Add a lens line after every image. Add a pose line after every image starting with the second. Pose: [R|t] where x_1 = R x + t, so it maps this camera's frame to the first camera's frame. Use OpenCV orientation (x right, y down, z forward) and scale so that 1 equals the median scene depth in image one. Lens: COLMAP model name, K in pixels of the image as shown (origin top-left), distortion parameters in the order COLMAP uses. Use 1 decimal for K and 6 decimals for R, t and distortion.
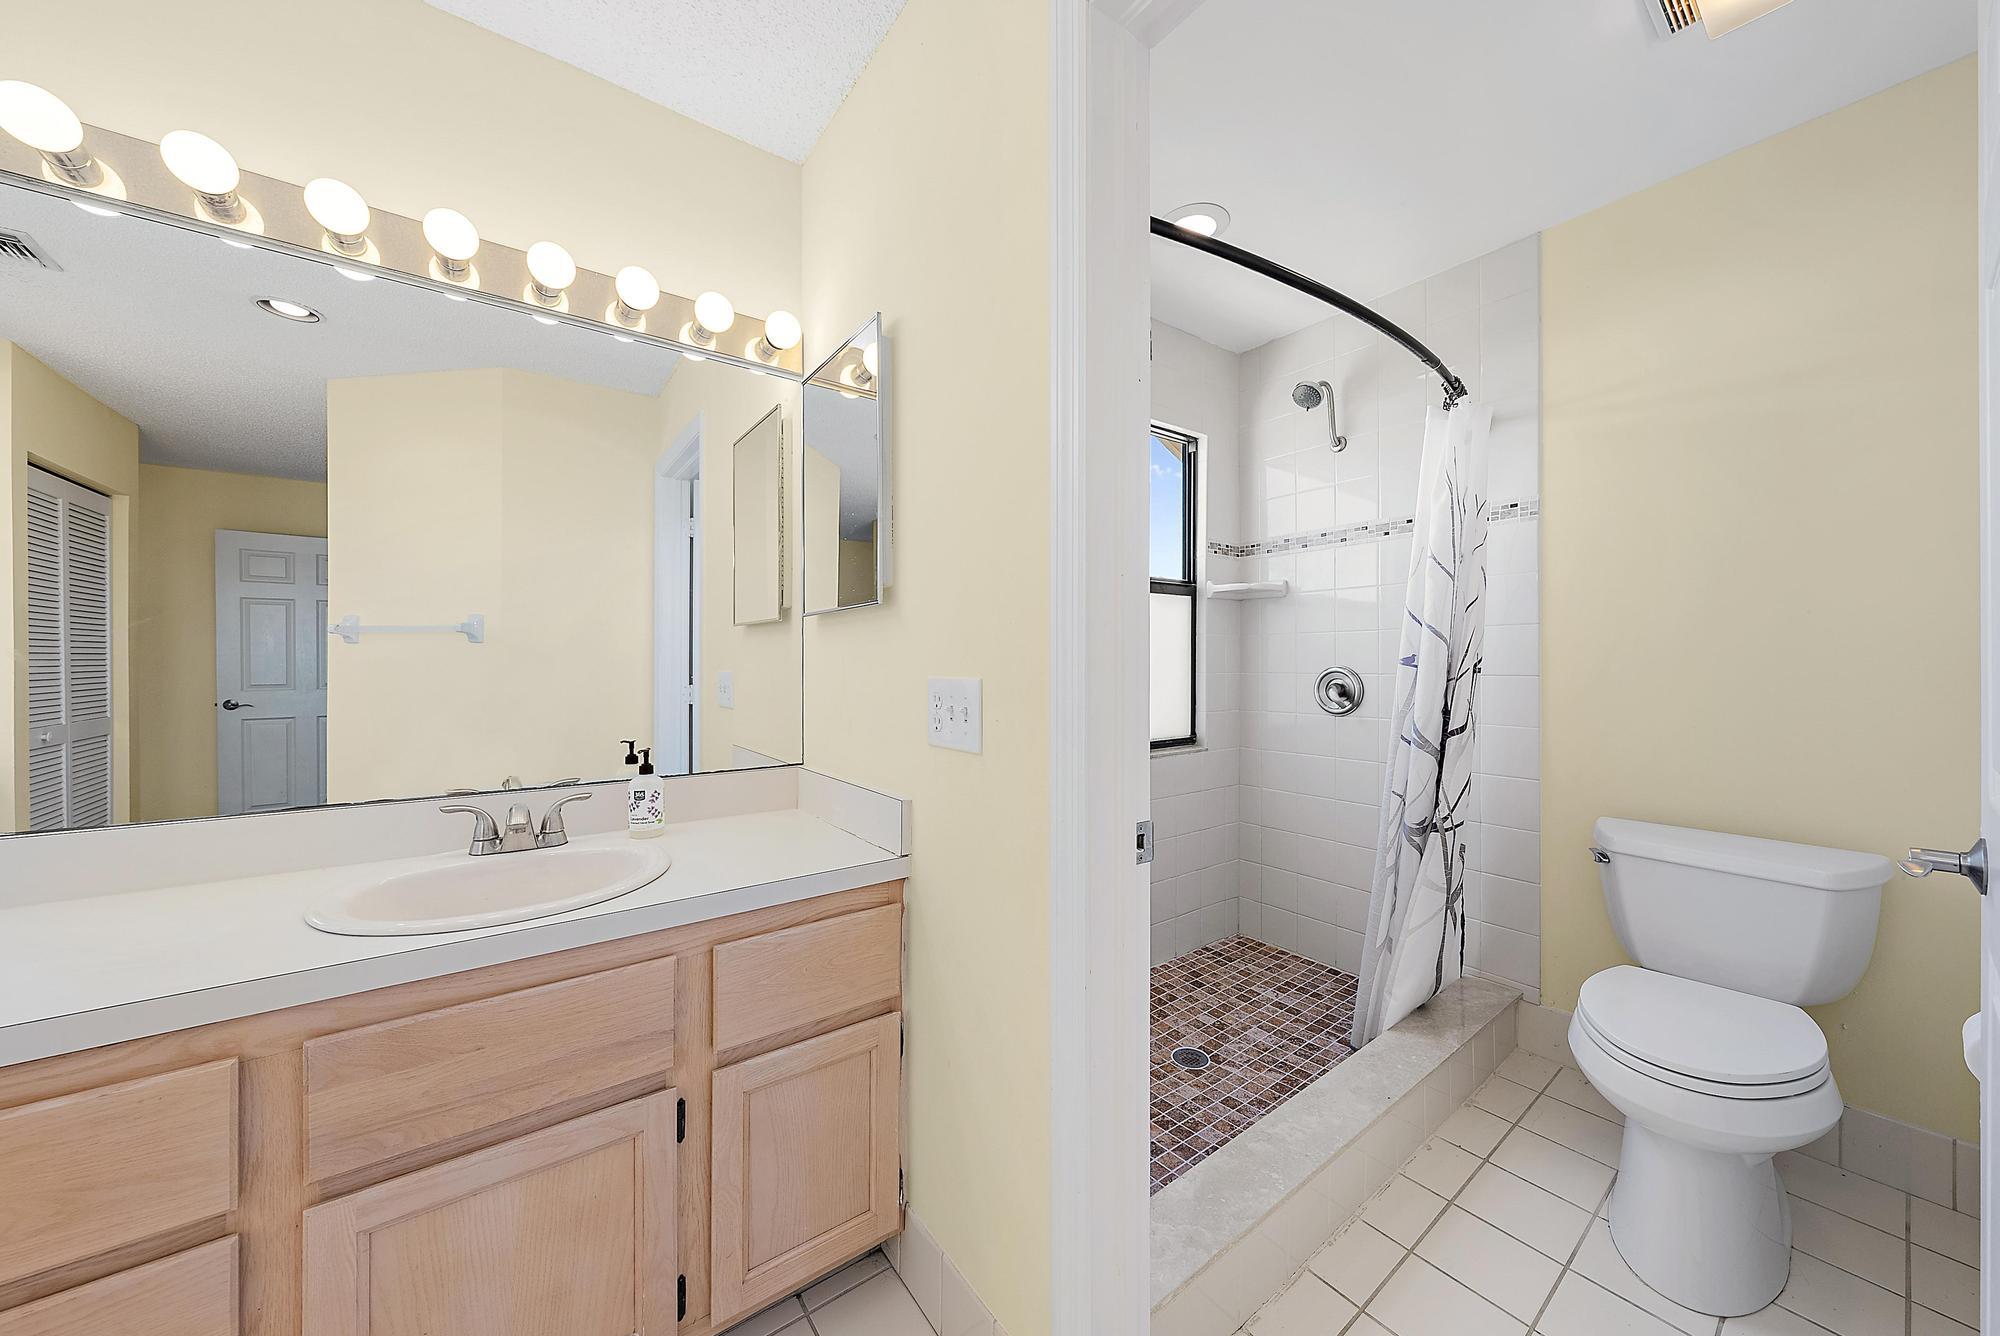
lens RADIAL K [[686.8, 0, 1007.9], [0, 686.8, 651.7], [0, 0, 1]] dist [0.001071, 0.000168]
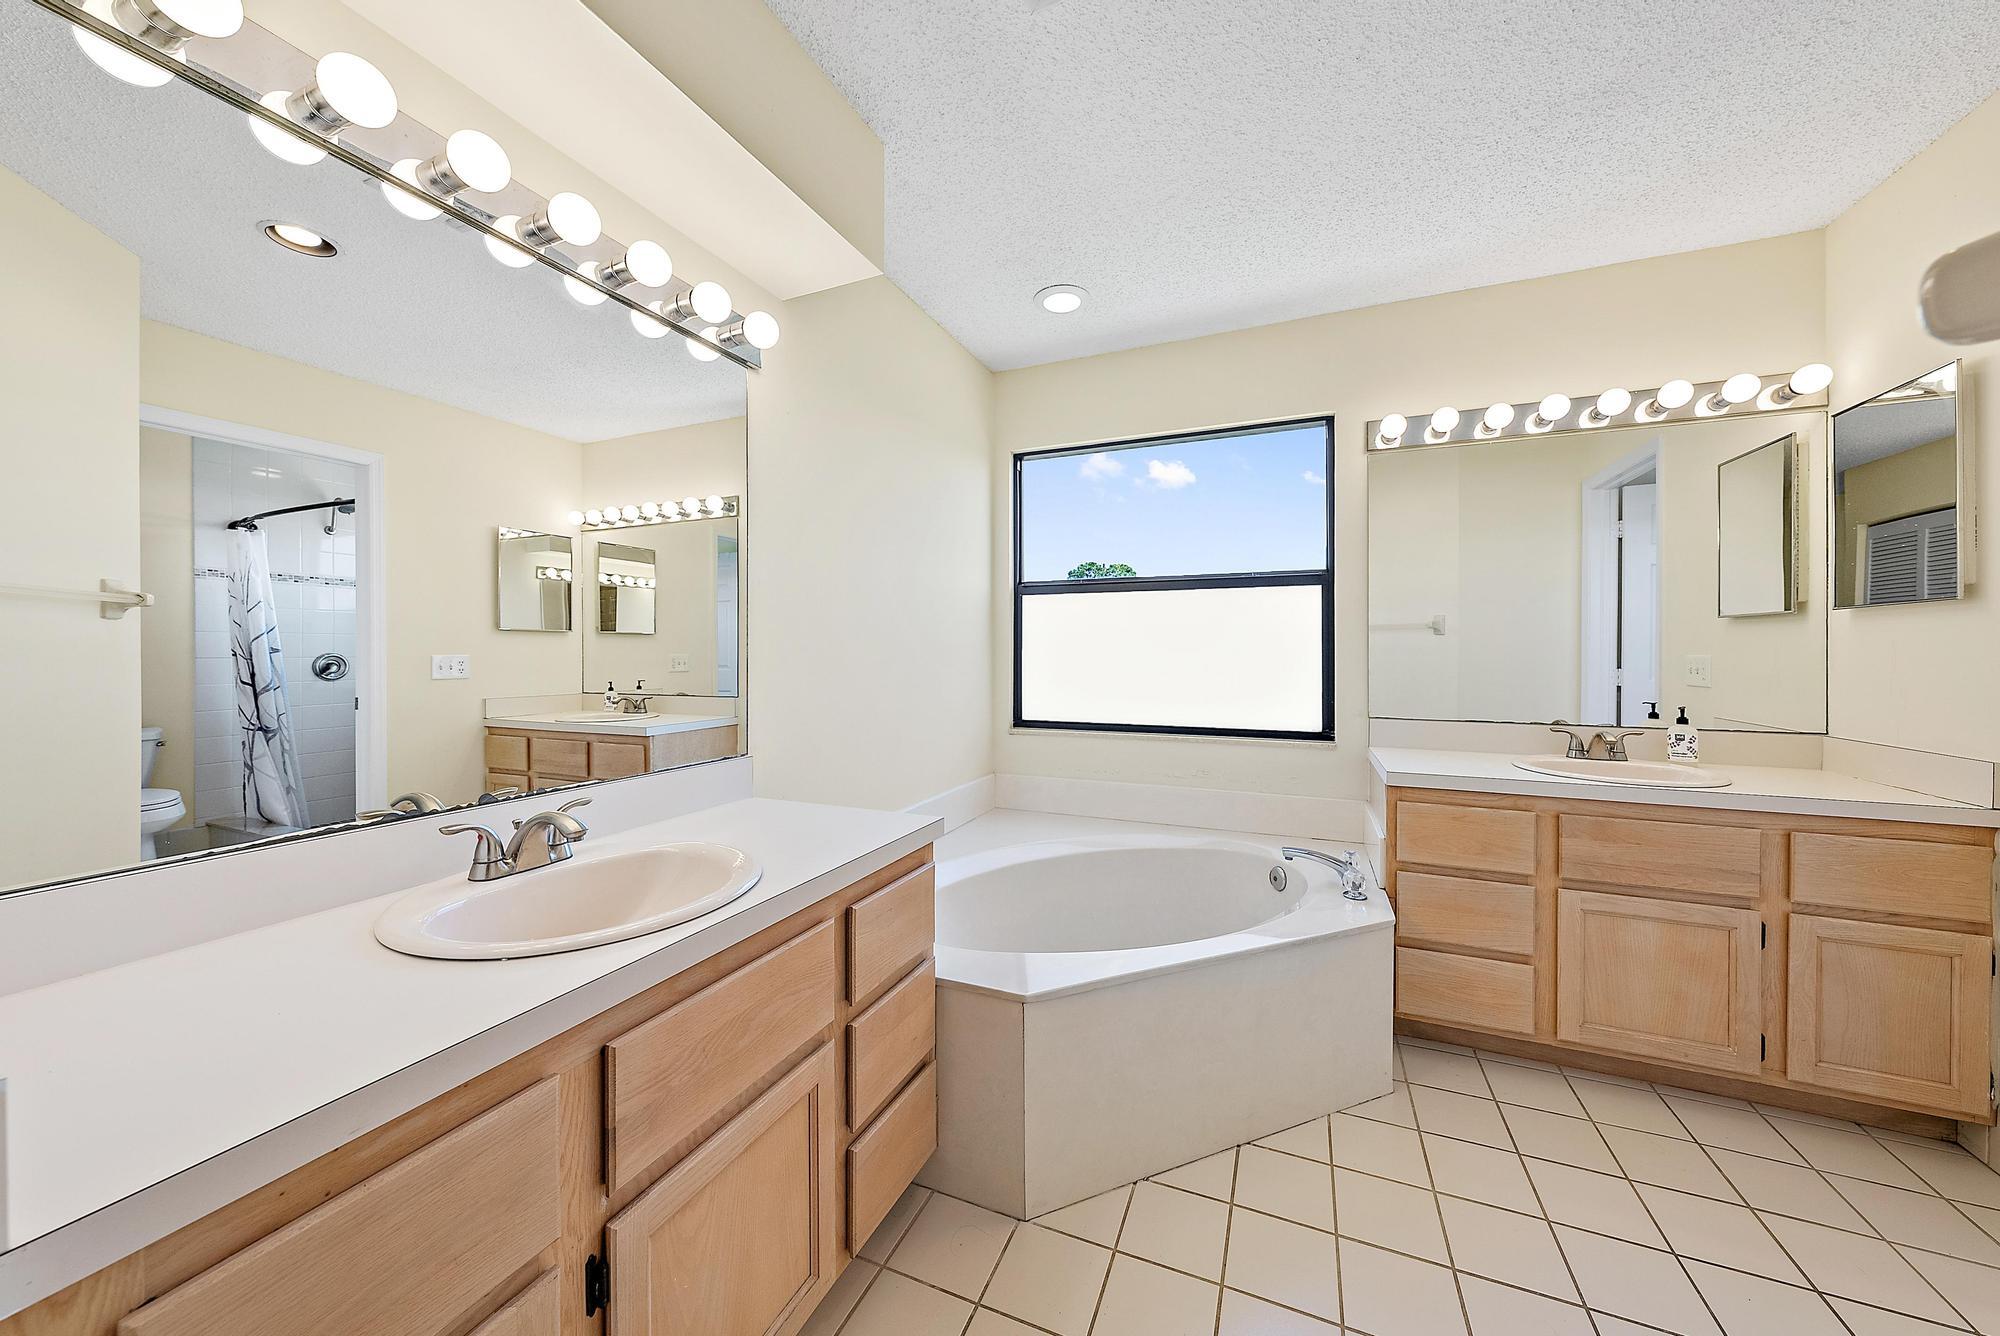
lens RADIAL K [[686.8, 0, 1007.9], [0, 686.8, 651.7], [0, 0, 1]] dist [0.001071, 0.000168]
pose [[0.511922, 0.002007, -0.859030, -0.003293], [0.011914, 0.999885, 0.009436, -0.010341], [0.858949, -0.015065, 0.511839, -1.284022]]
